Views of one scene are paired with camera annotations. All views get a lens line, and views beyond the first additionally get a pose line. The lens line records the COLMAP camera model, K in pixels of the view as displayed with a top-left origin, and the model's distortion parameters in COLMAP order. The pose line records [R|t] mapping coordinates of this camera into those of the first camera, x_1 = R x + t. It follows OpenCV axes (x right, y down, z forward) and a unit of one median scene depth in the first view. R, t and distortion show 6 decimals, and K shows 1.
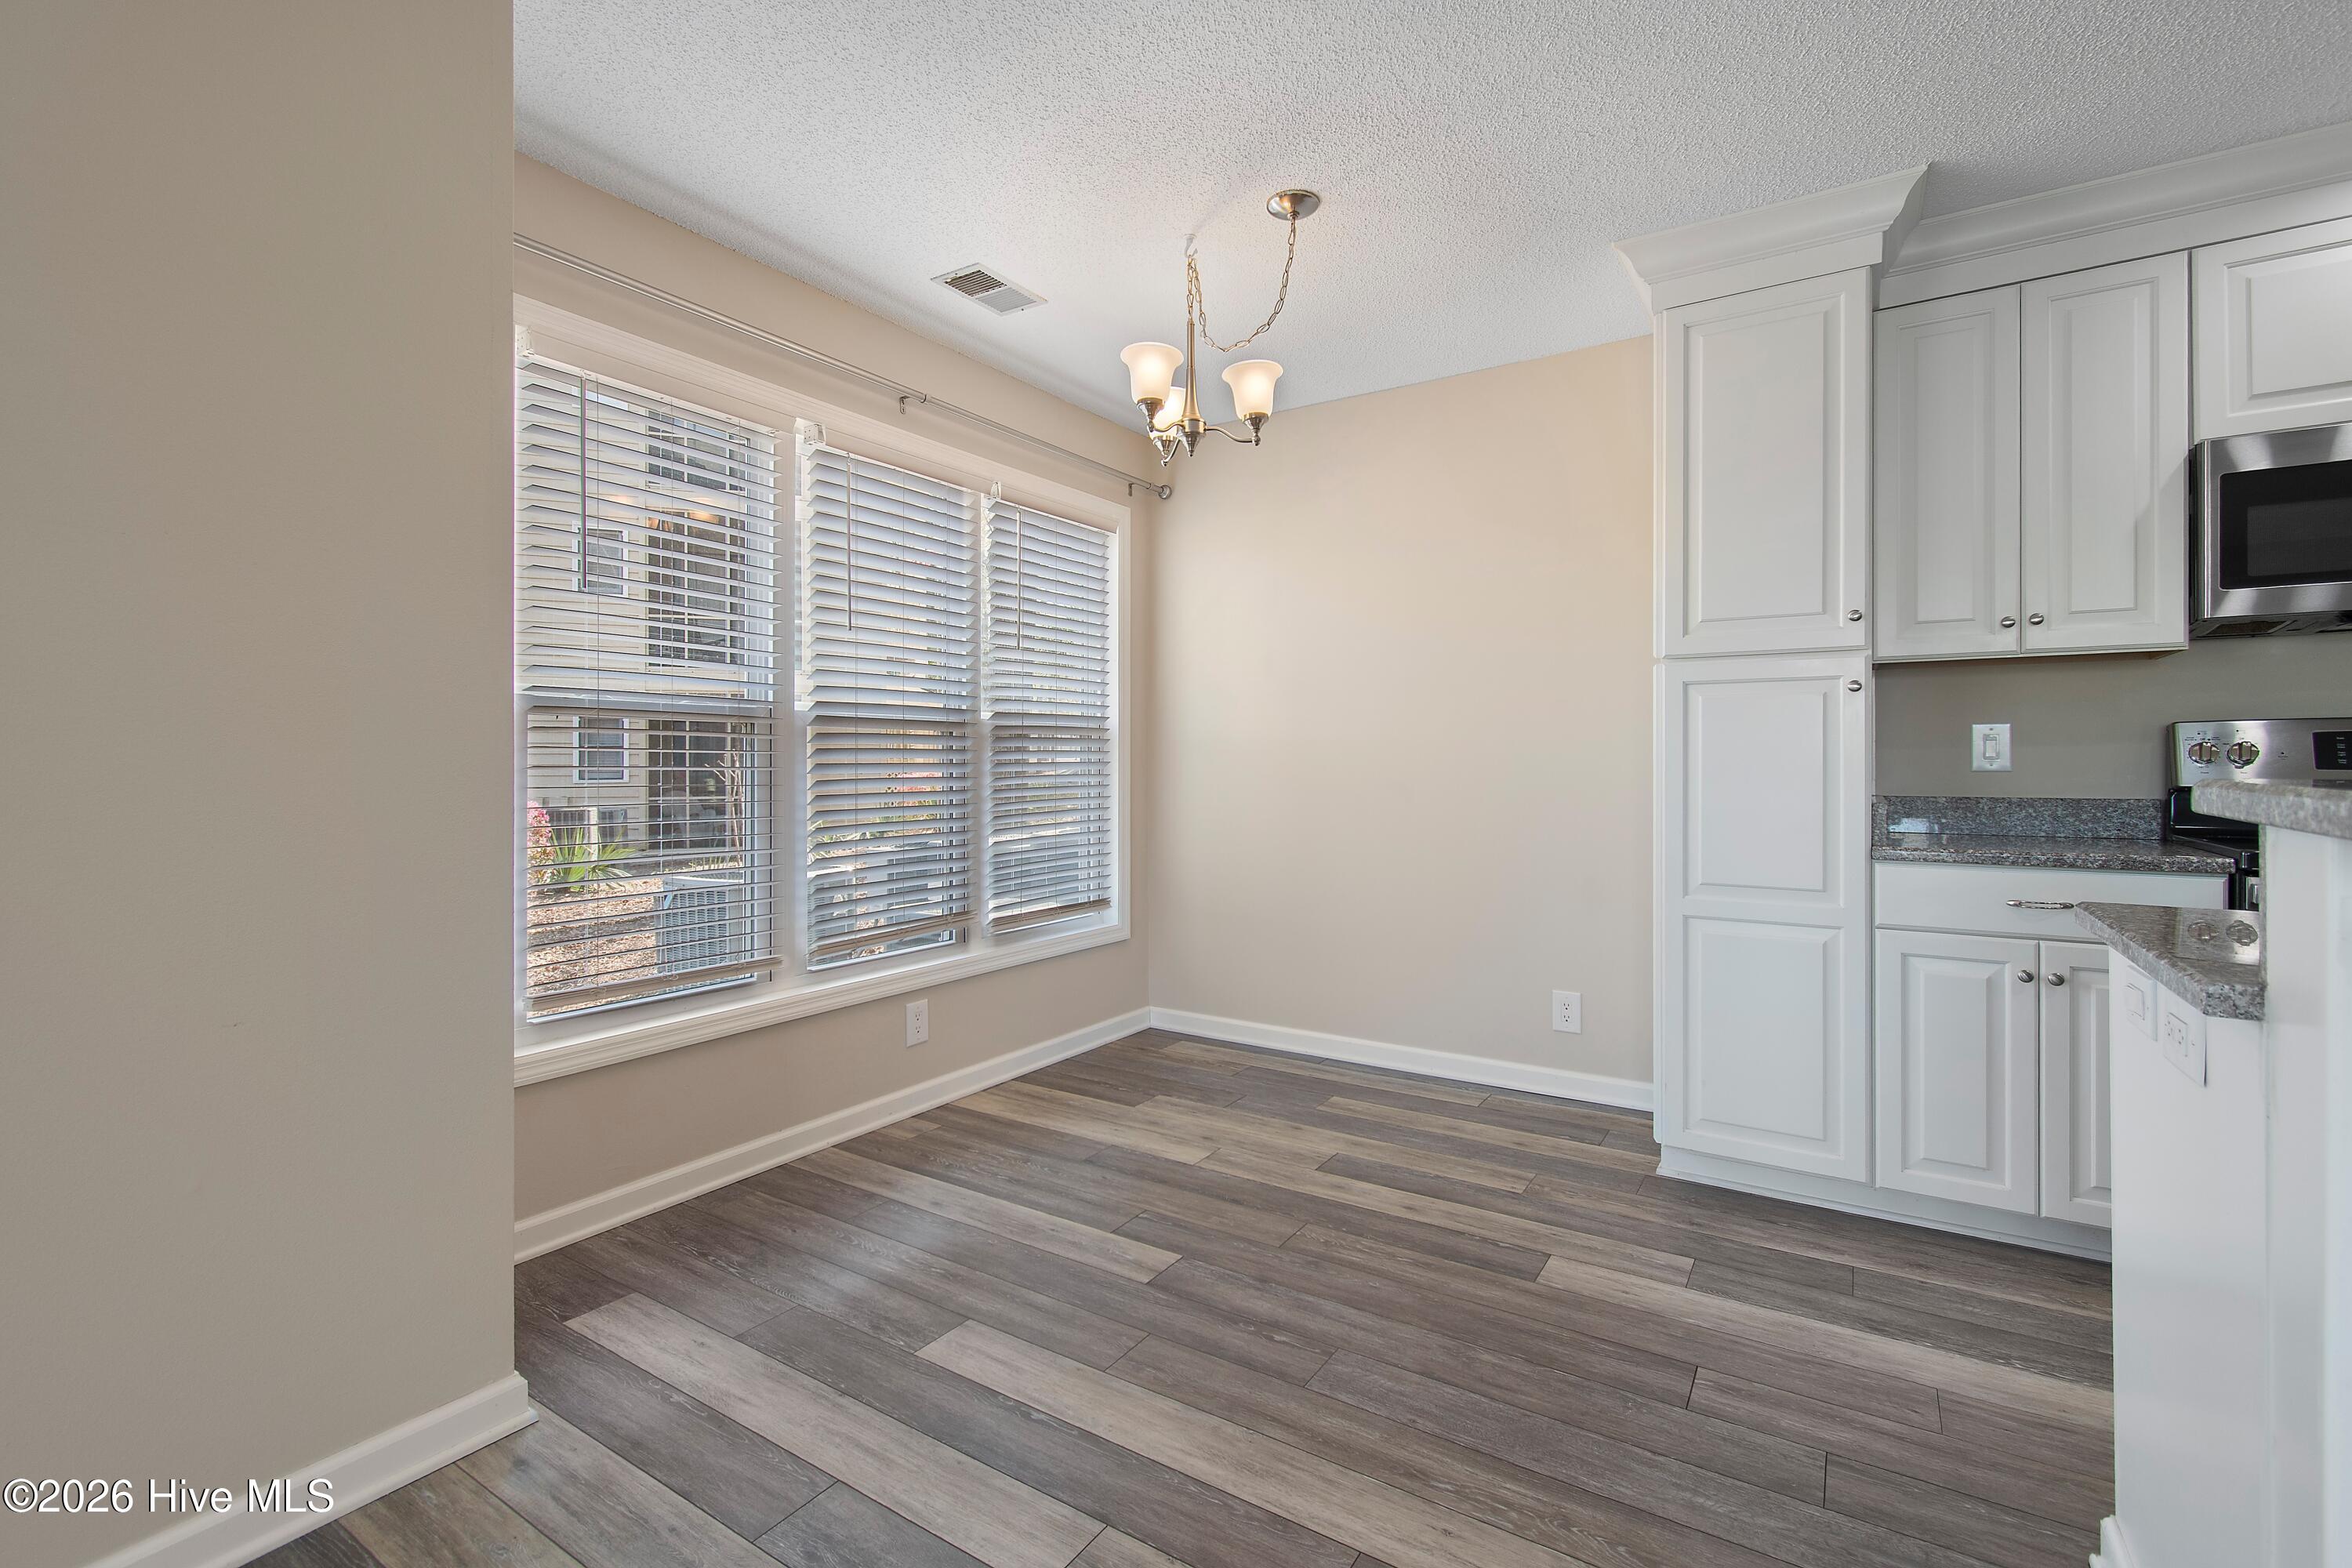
lens RADIAL K [[1043.2, 0, 1170.7], [0, 1043.2, 771.3], [0, 0, 1]] dist [-0.000093, -0.000072]
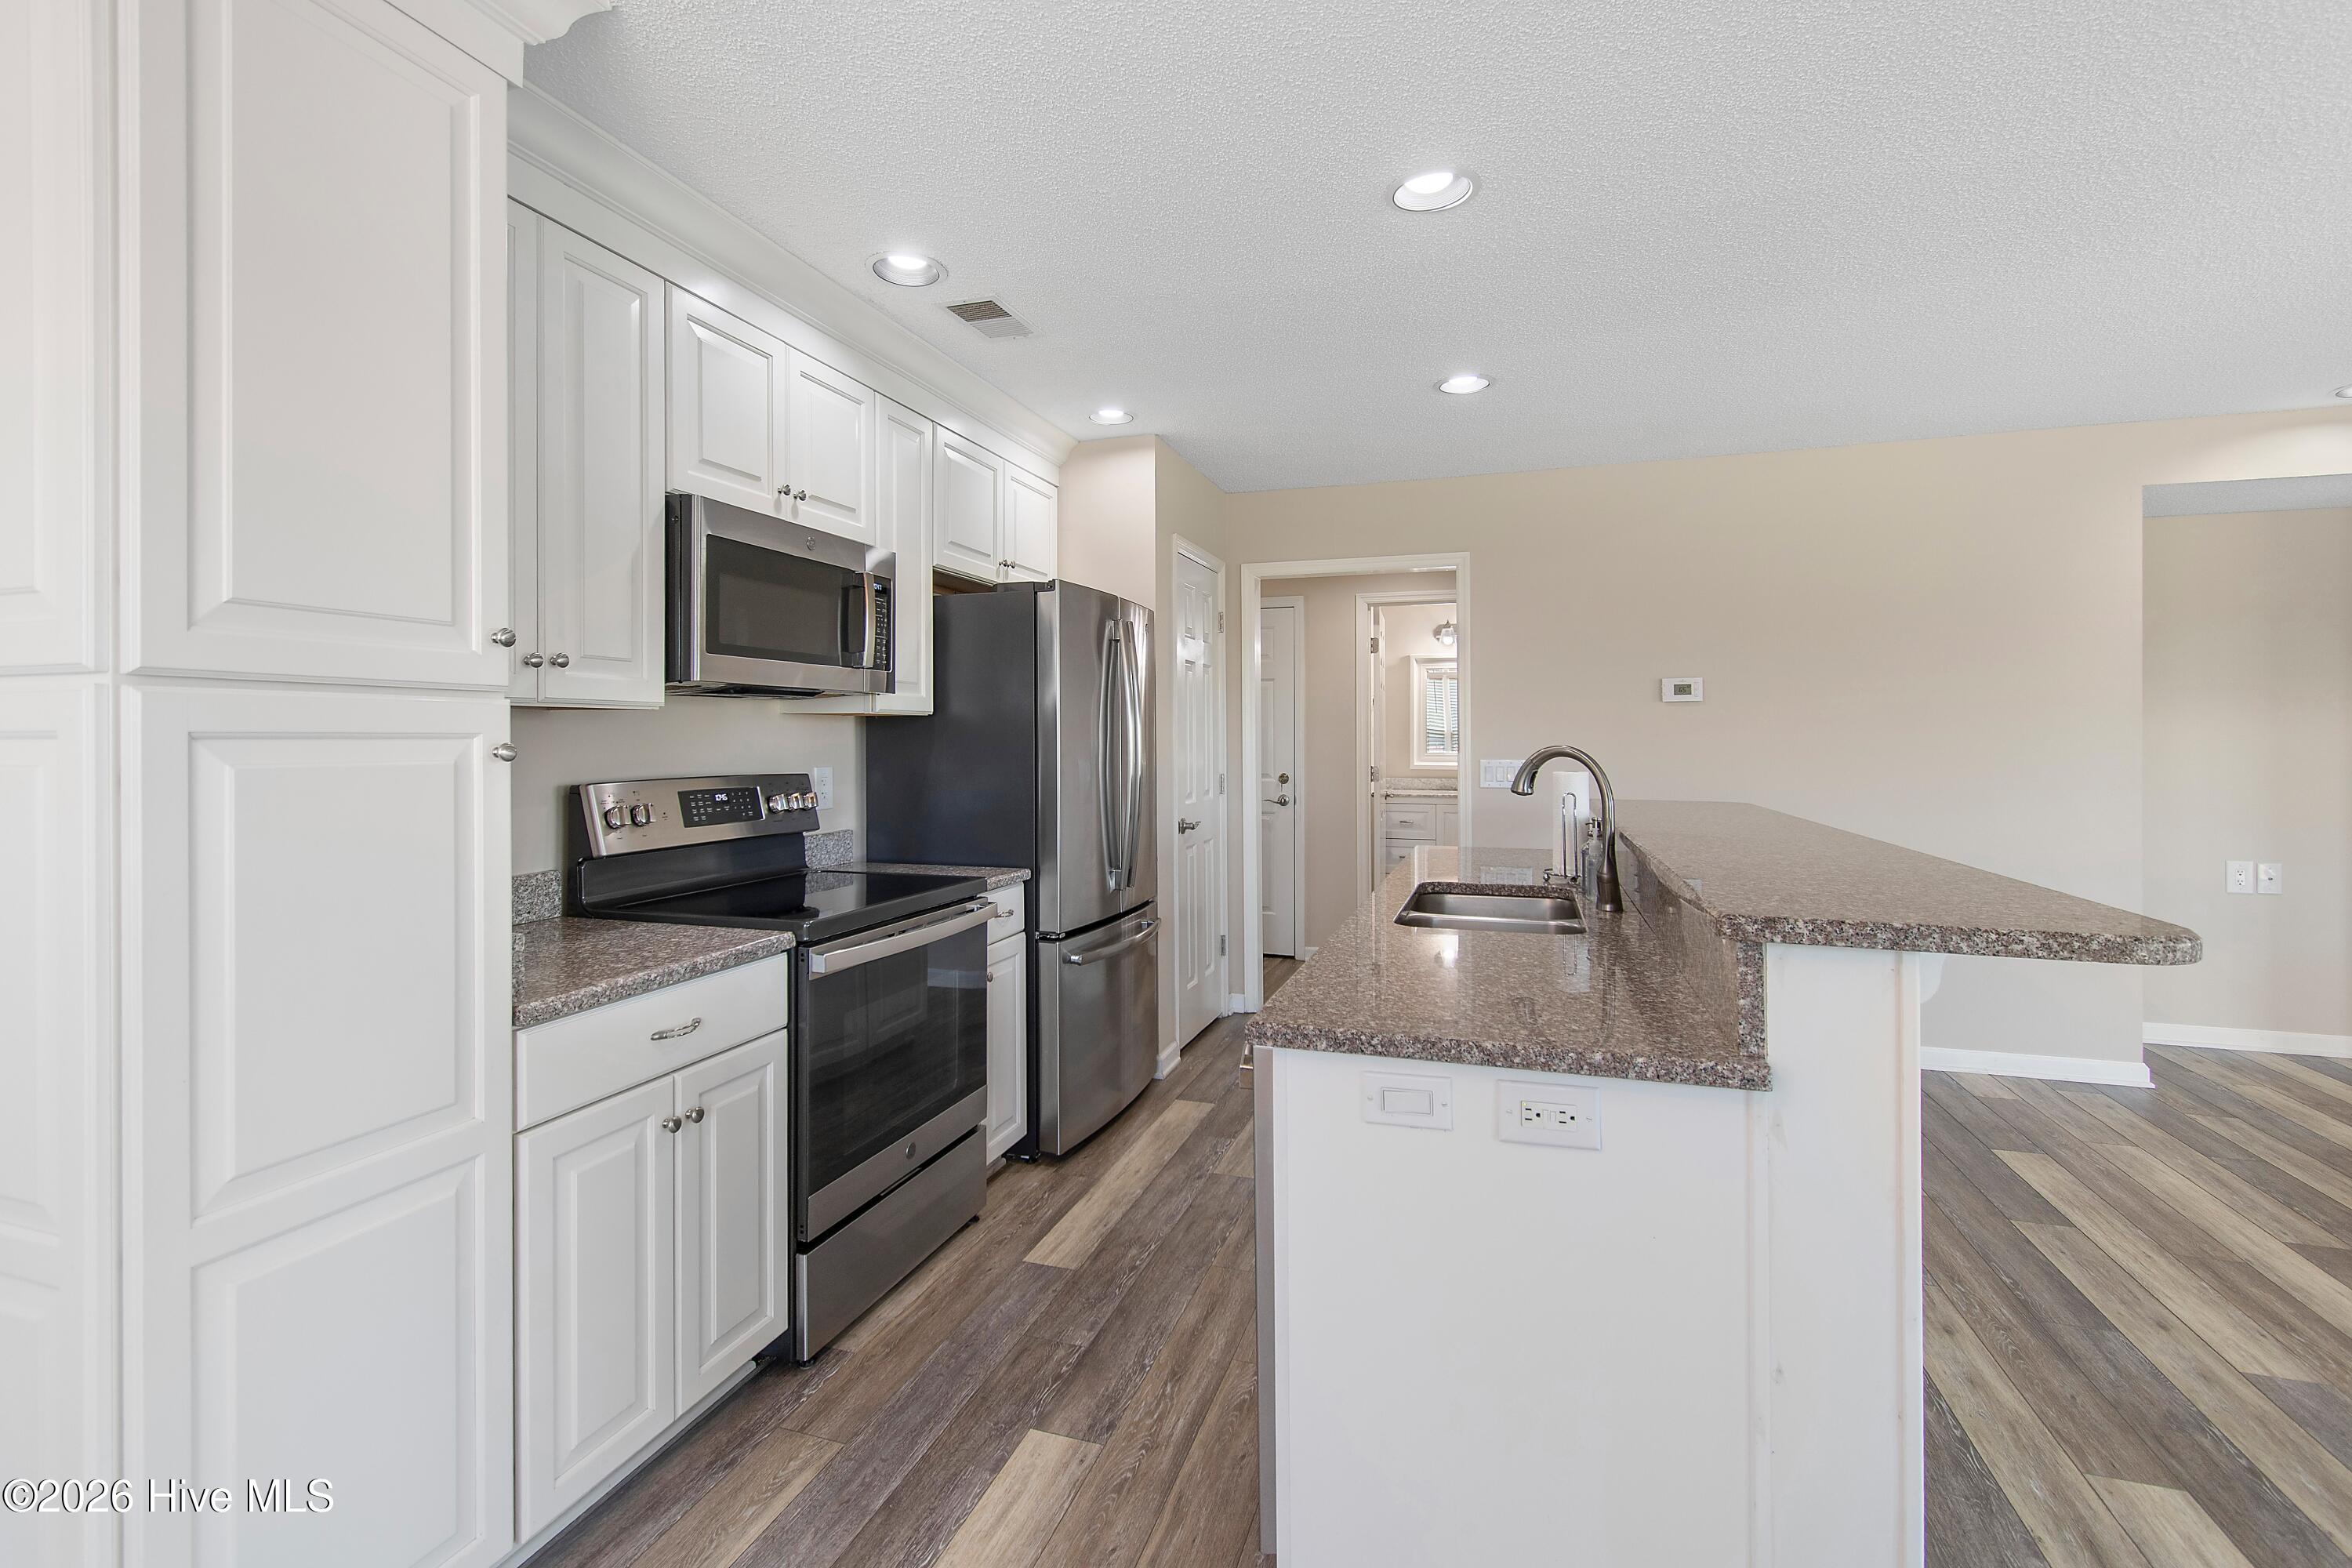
lens RADIAL K [[1045.7, 0, 1184.3], [0, 1045.7, 736.1], [0, 0, 1]] dist [0.000131, -0.000225]
pose [[-0.257496, 0.002492, 0.966276, -0.040672], [0.011096, 0.999938, 0.000378, -0.086577], [-0.966216, 0.010819, -0.257507, 0.769284]]
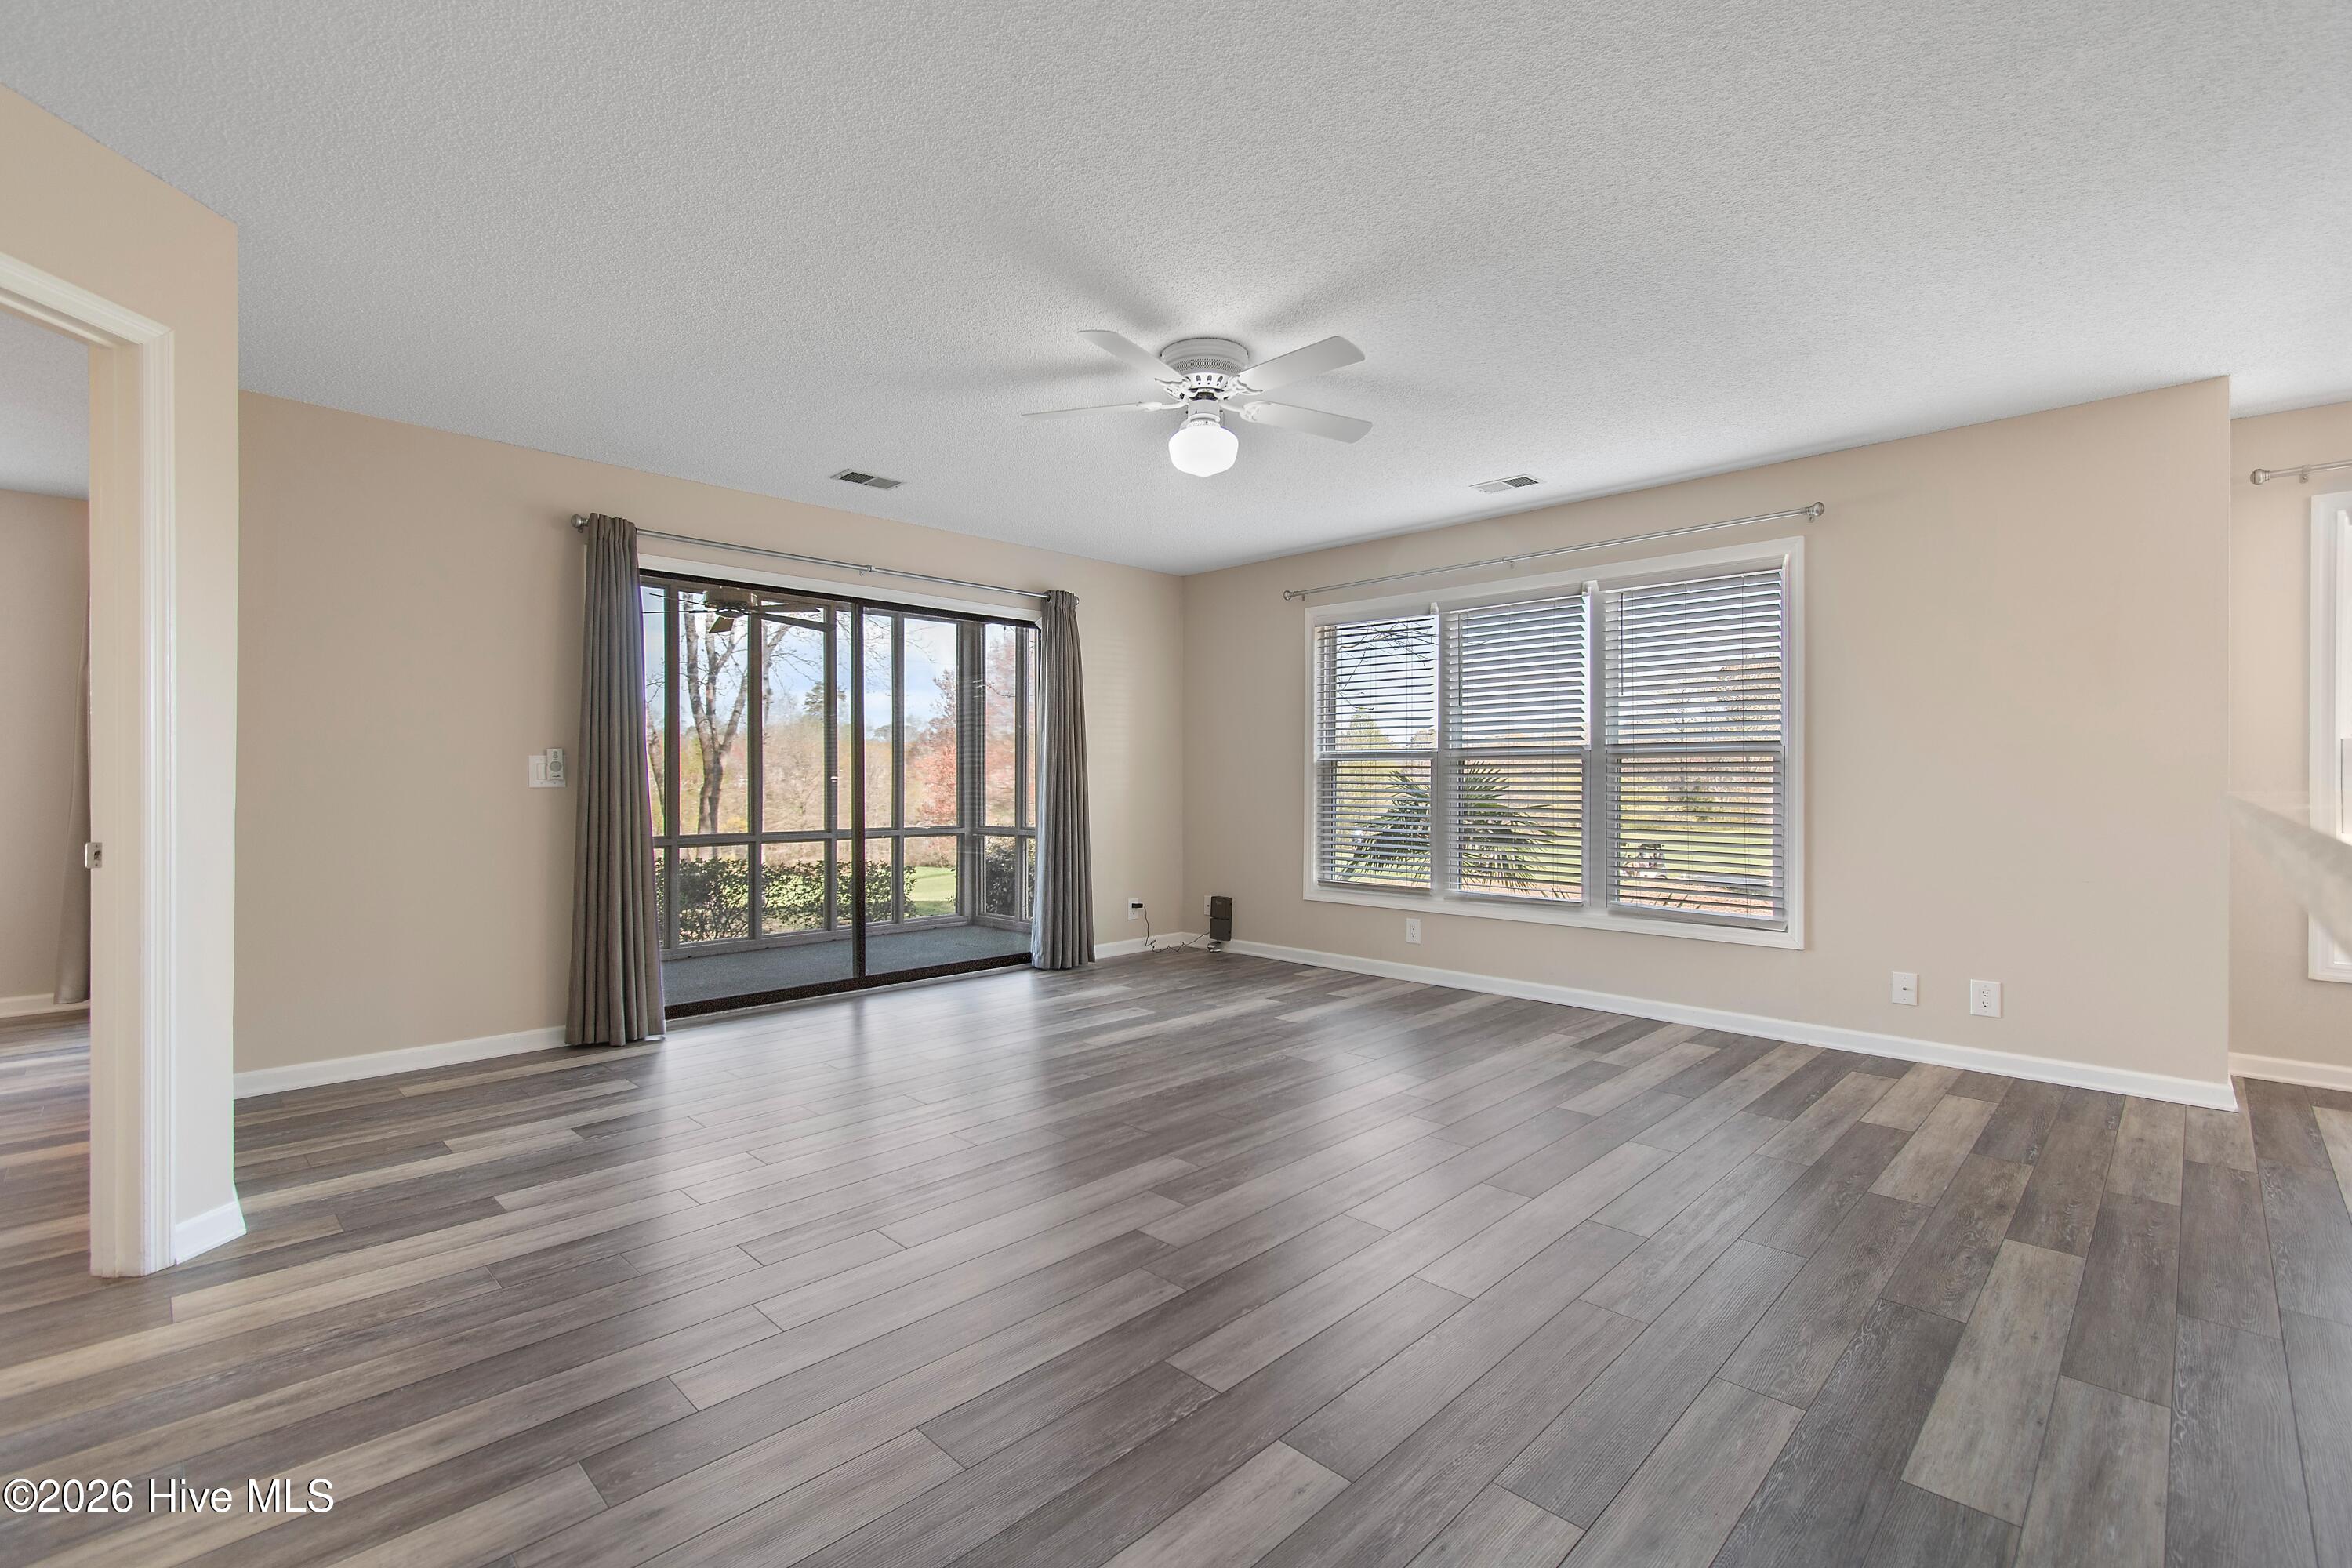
lens RADIAL K [[1042.3, 0, 1174.4], [0, 1042.3, 789.3], [0, 0, 1]] dist [-0.001449, -0.000432]
pose [[-0.201075, 0.006167, -0.979556, 1.191400], [-0.008541, 0.999931, 0.008048, 0.005018], [0.979539, 0.009984, -0.201008, -0.382146]]
